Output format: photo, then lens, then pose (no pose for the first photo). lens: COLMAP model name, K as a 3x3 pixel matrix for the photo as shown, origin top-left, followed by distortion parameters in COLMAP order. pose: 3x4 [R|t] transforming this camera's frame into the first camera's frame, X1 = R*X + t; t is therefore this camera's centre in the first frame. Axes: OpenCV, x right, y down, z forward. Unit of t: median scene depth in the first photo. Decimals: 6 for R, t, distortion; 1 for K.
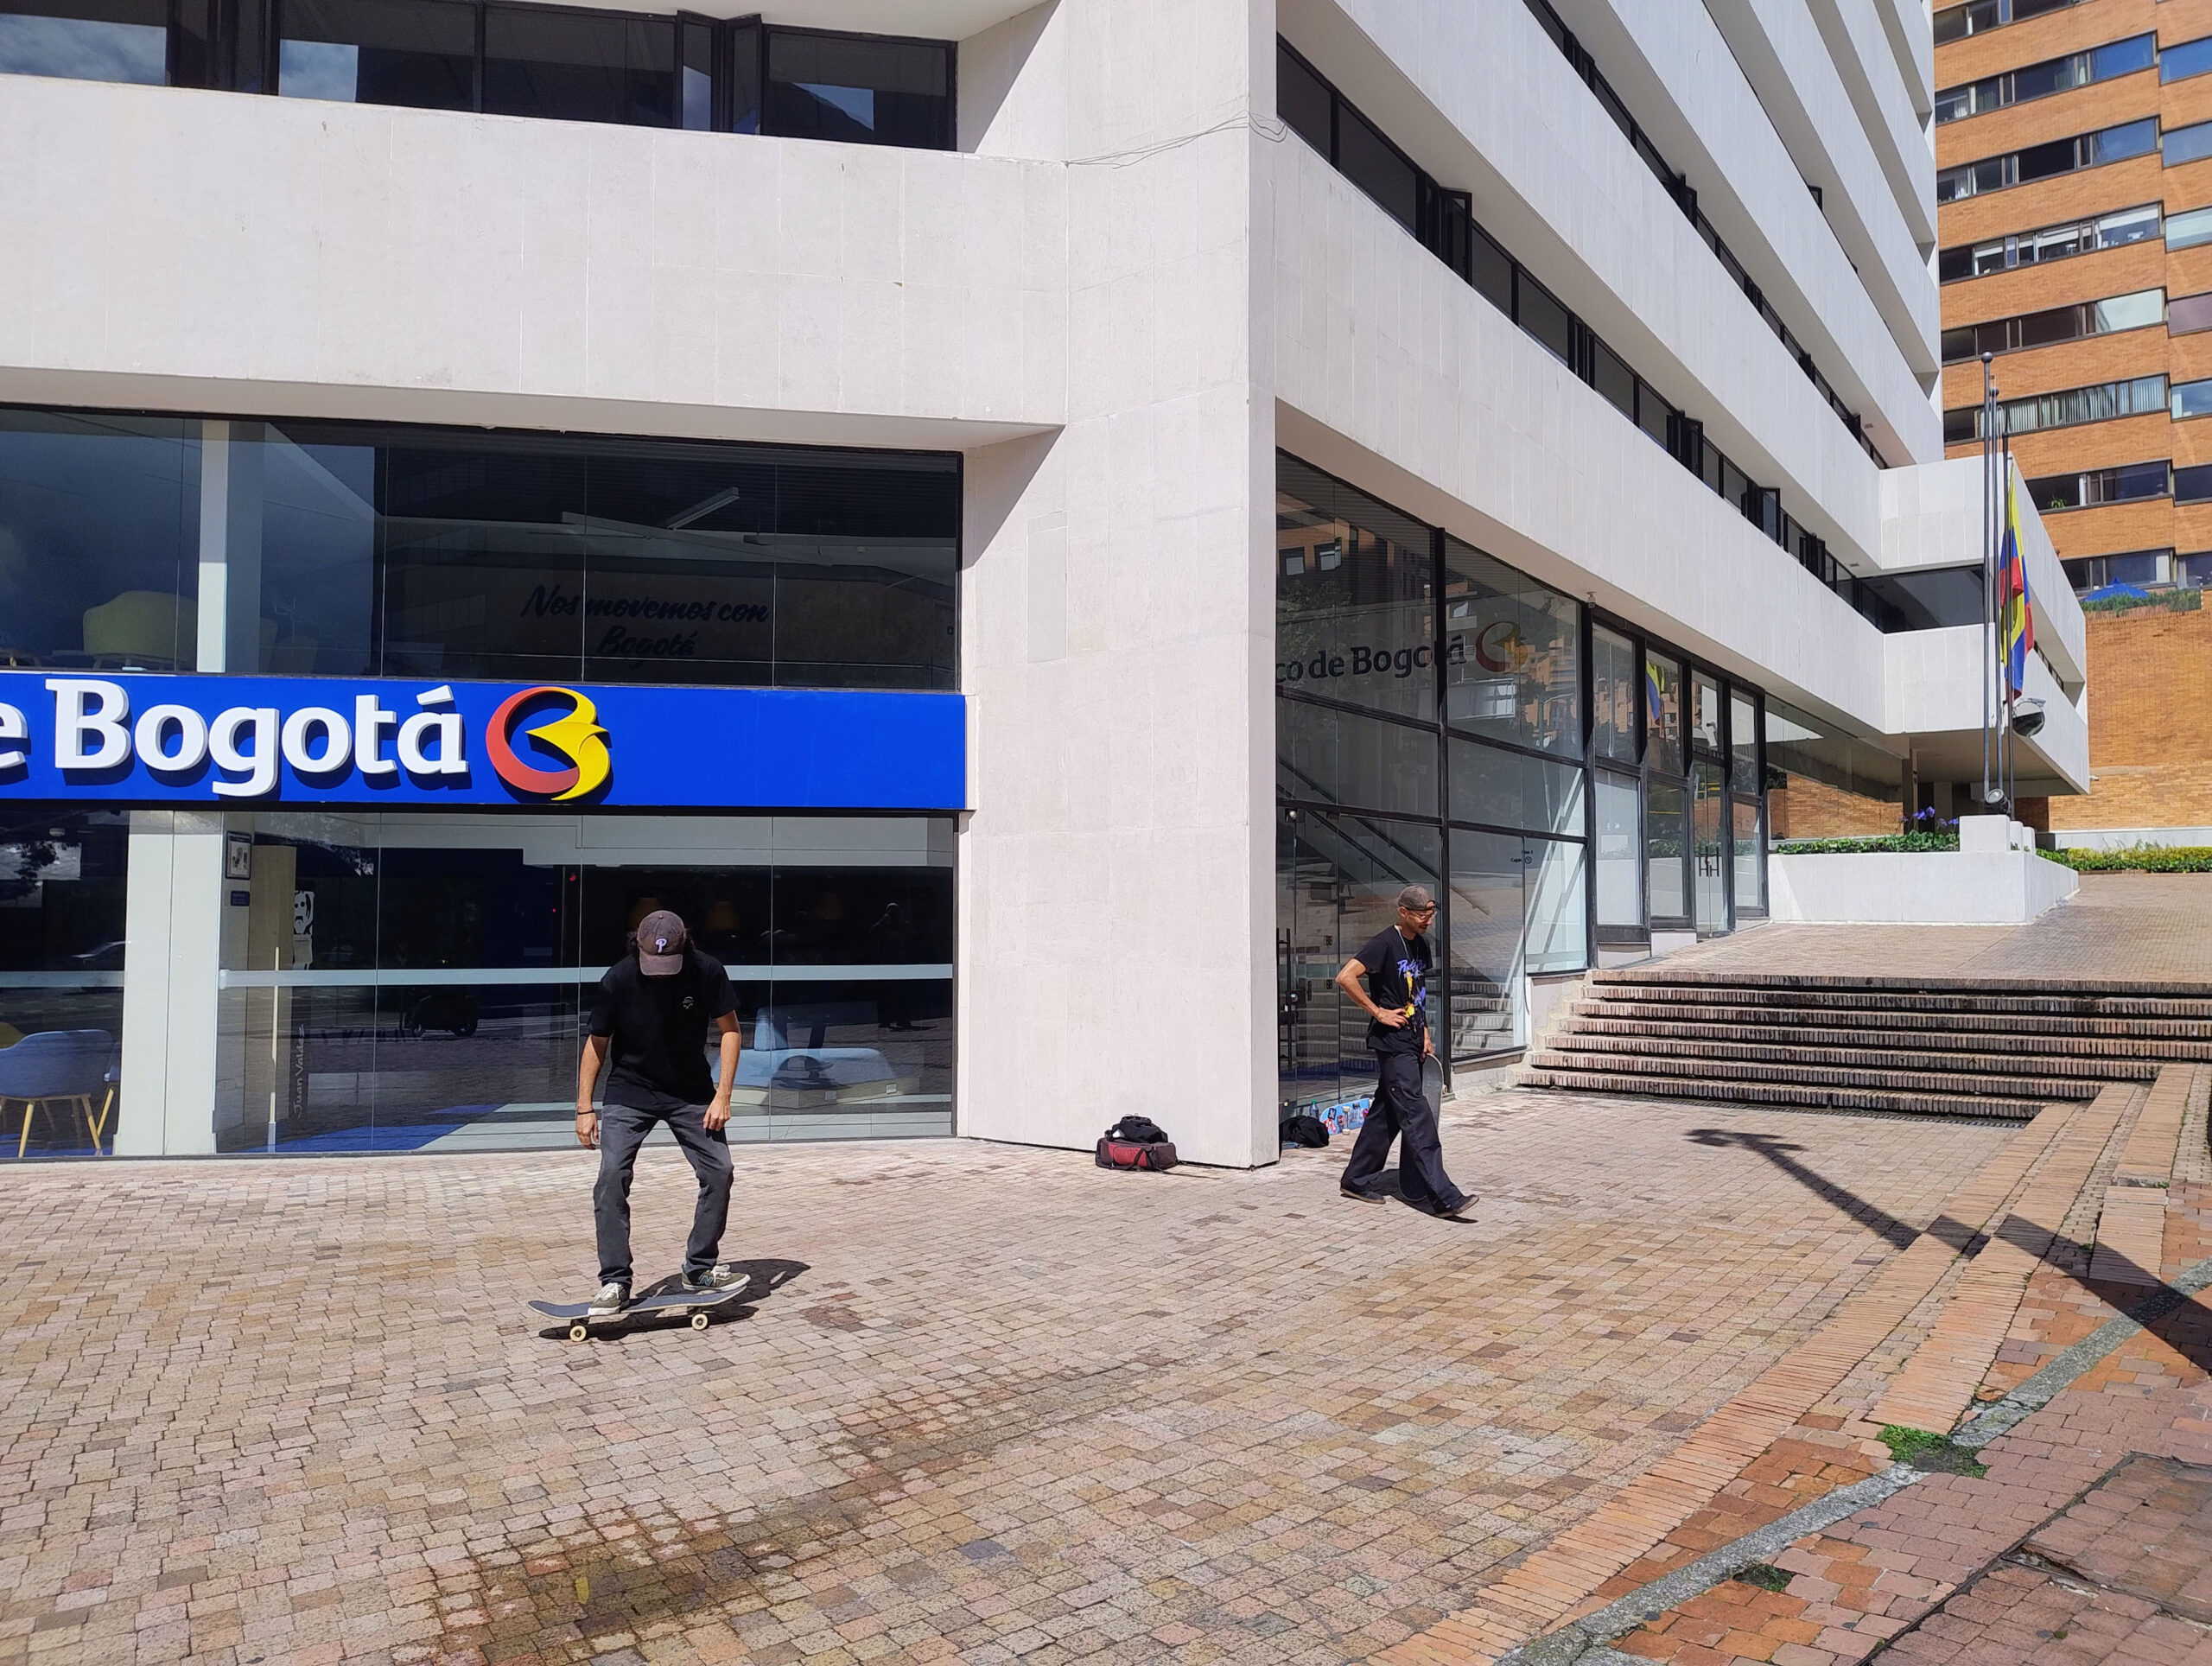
lens RADIAL K [[1495.9, 0, 1092.0], [0, 1495.9, 848.9], [0, 0, 1]] dist [0.022090, -0.028471]
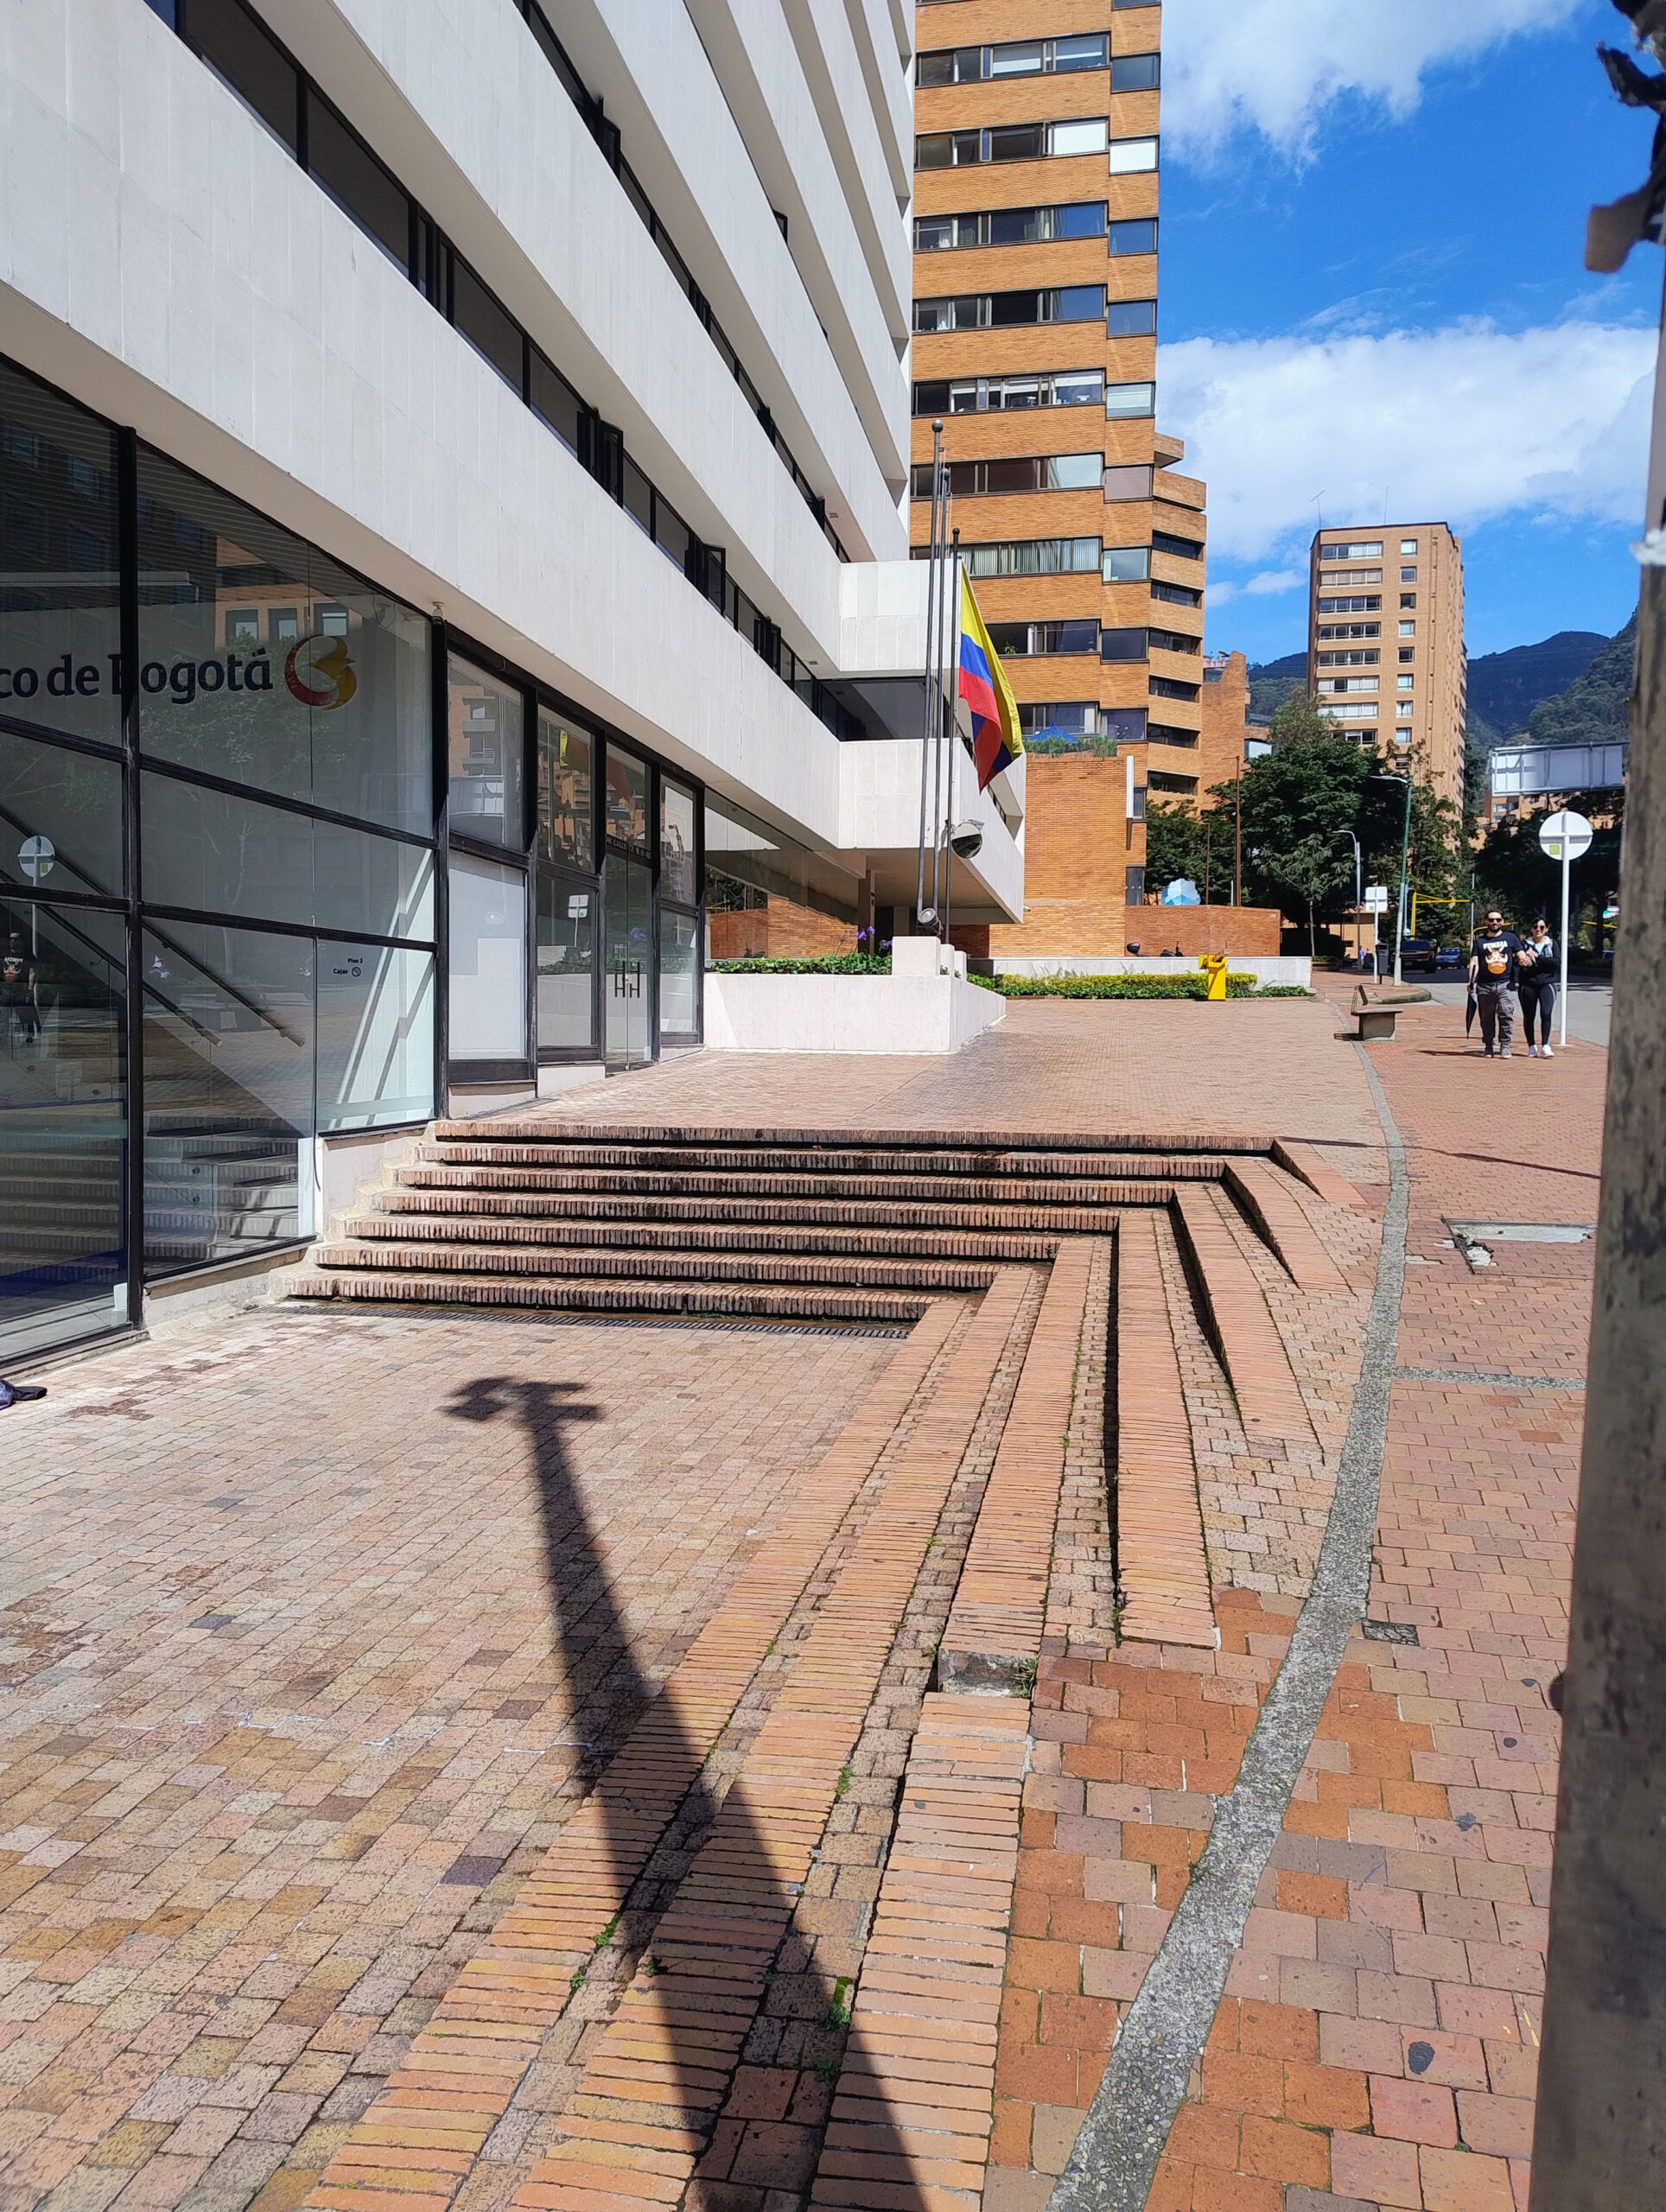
lens RADIAL K [[1514.3, 0, 815.9], [0, 1514.3, 1066.5], [0, 0, 1]] dist [0.055091, -0.061993]
pose [[0.901503, -0.003055, 0.432763, 0.124986], [-0.026946, 0.997639, 0.063175, 0.000623], [-0.431934, -0.068614, 0.899292, 0.169968]]
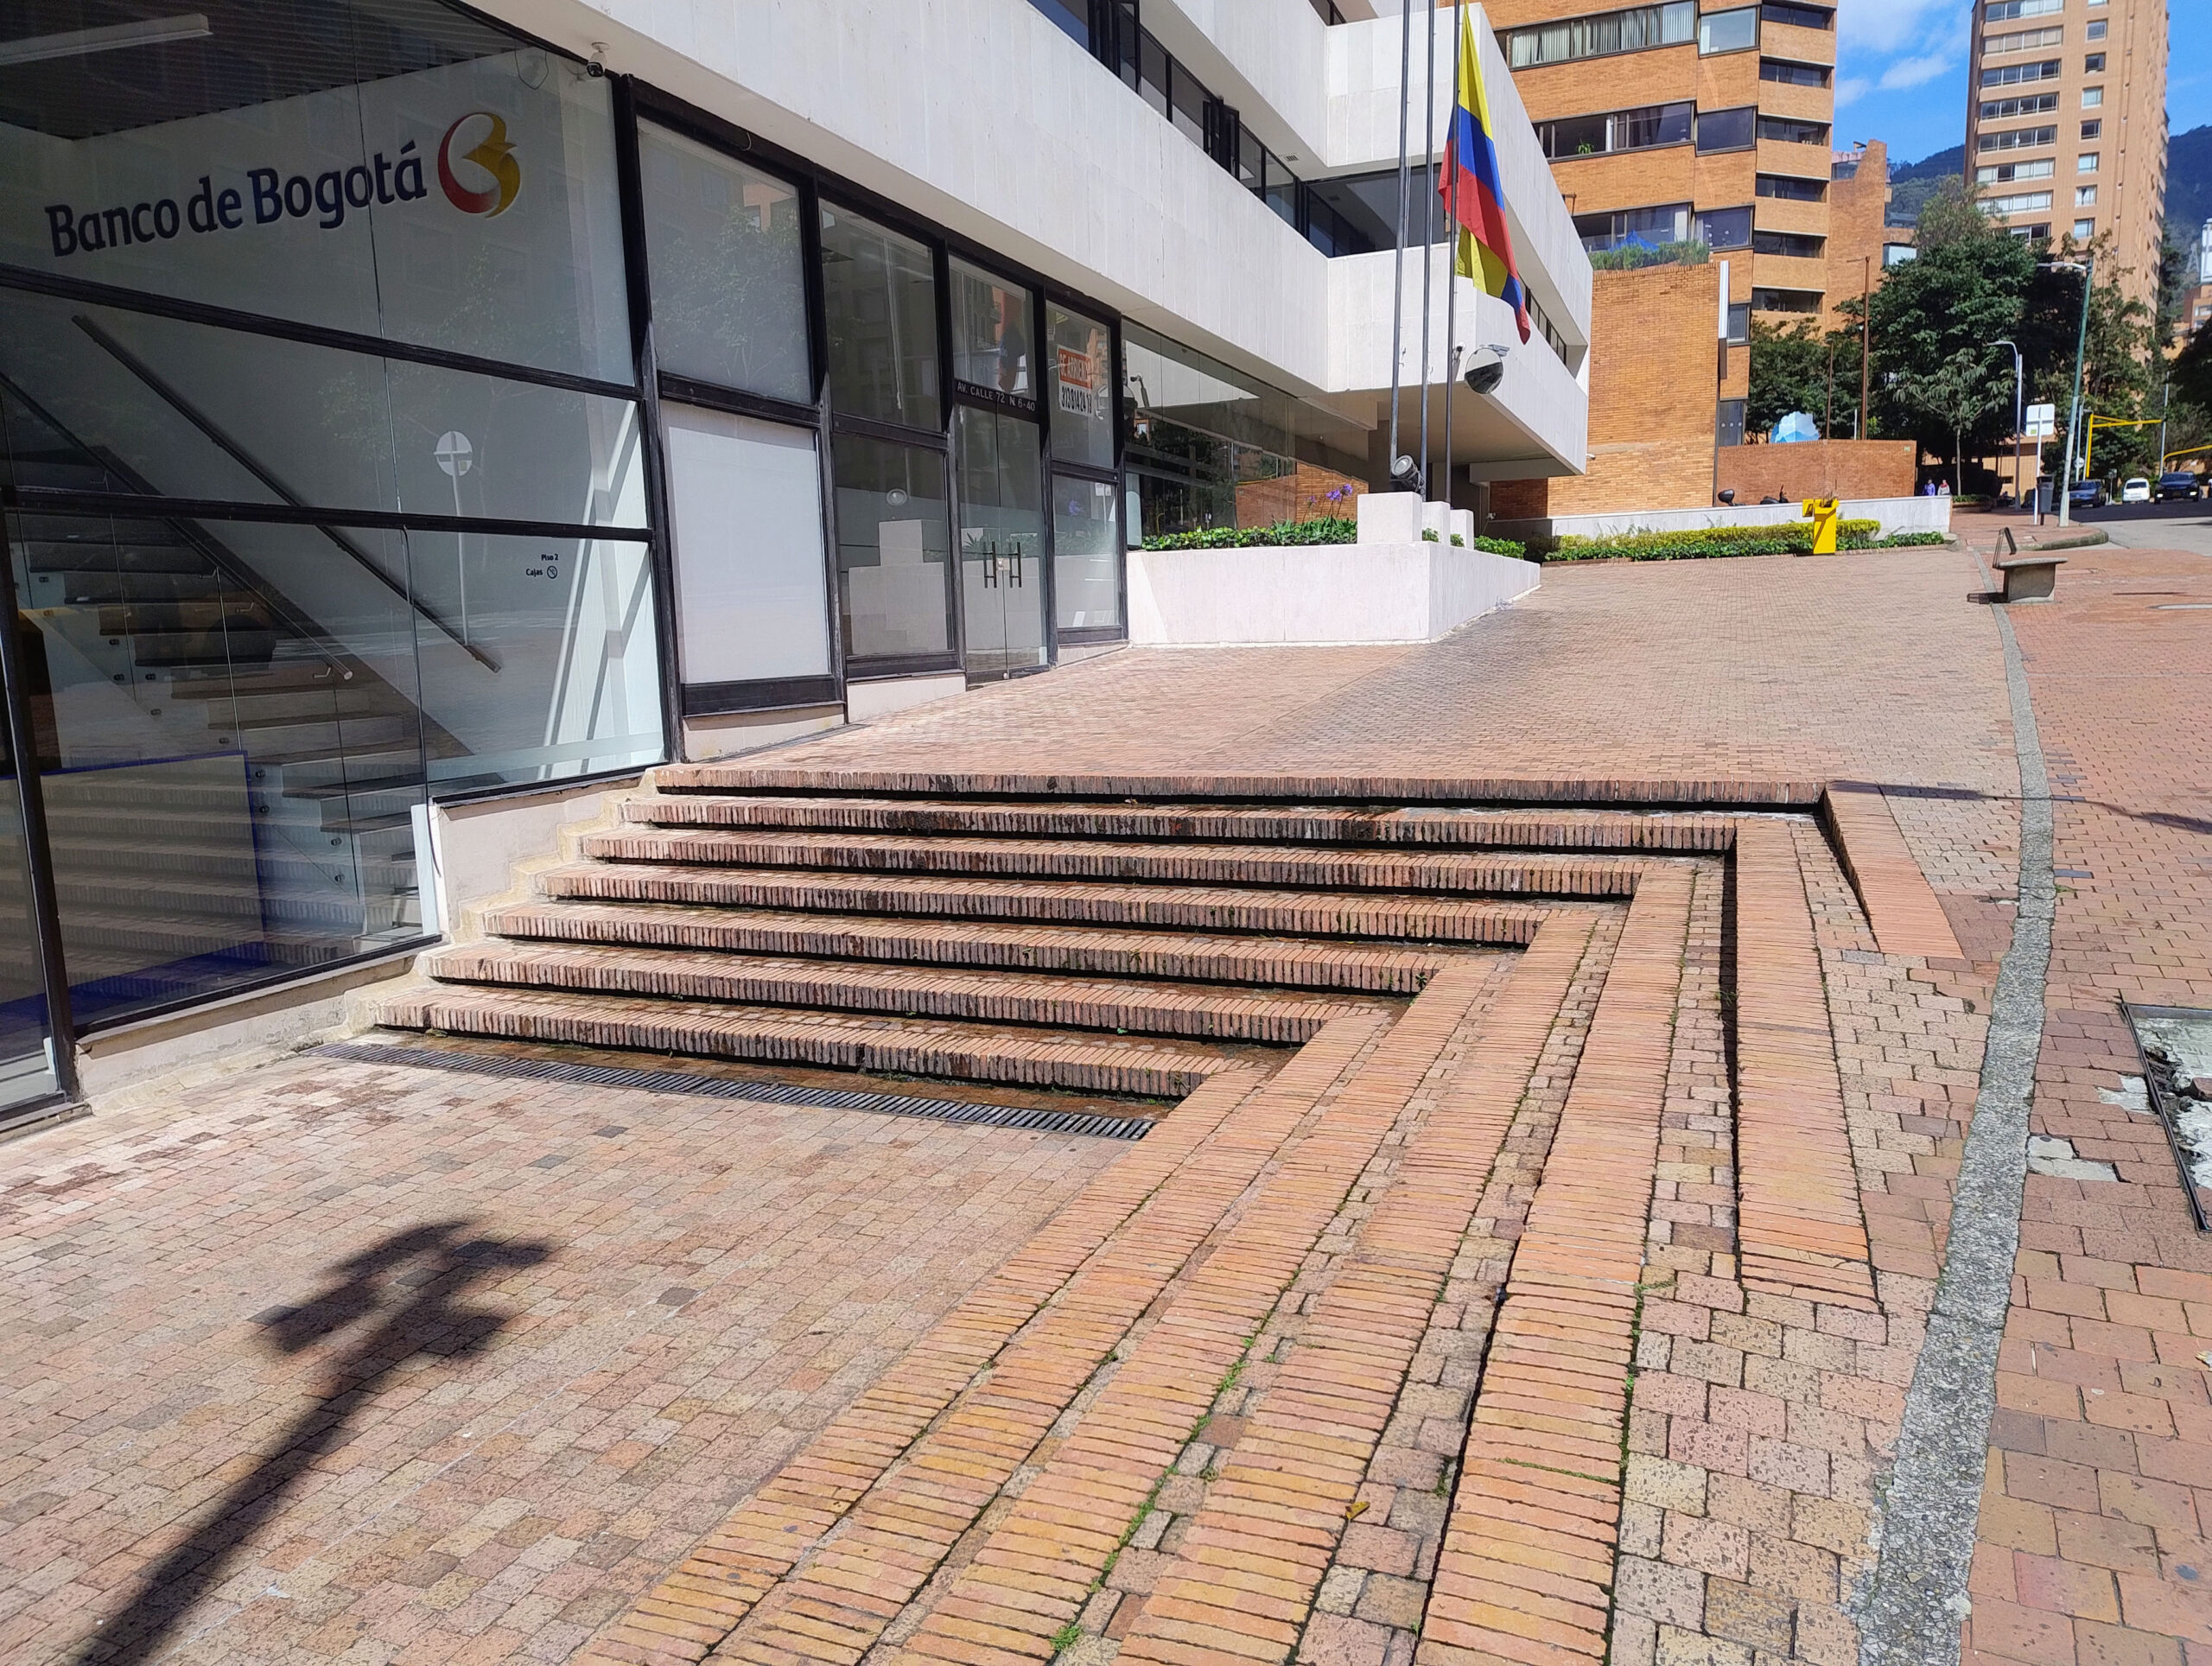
lens RADIAL K [[1514.3, 0, 1106.0], [0, 1514.3, 833.0], [0, 0, 1]] dist [0.055091, -0.061993]
pose [[0.966276, -0.064022, 0.249422, 0.249179], [0.017109, 0.982422, 0.185888, 0.000662], [-0.256939, -0.175352, 0.950386, 0.284887]]
